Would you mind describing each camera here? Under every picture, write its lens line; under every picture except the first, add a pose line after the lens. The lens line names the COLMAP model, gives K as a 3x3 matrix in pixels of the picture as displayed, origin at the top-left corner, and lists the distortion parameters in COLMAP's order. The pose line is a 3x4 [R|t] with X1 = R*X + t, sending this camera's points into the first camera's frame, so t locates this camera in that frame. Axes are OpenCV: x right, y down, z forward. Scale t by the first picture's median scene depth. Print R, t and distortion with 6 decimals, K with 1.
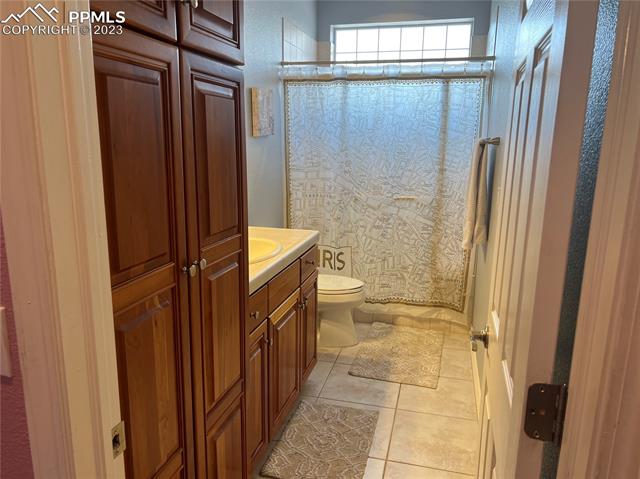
lens RADIAL K [[476.9, 0, 318.3], [0, 476.9, 232.6], [0, 0, 1]] dist [0.068580, -0.084713]
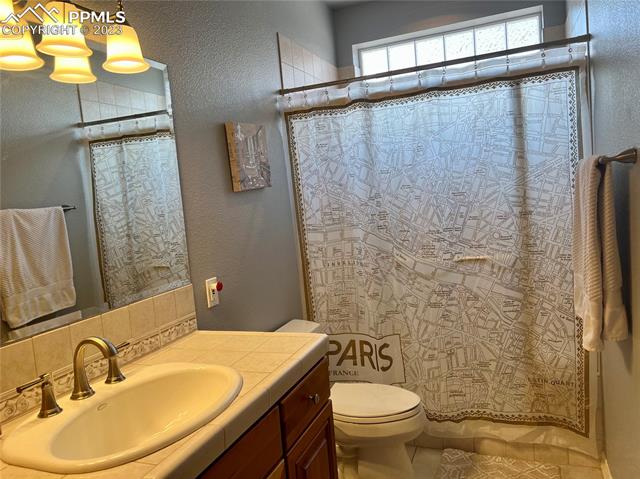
lens RADIAL K [[476.9, 0, 317.5], [0, 476.9, 226.4], [0, 0, 1]] dist [0.068580, -0.084713]
pose [[0.986579, -0.086679, -0.138379, 0.064511], [0.069633, 0.989886, -0.123597, -0.049225], [0.147693, 0.112302, 0.982637, 0.299031]]
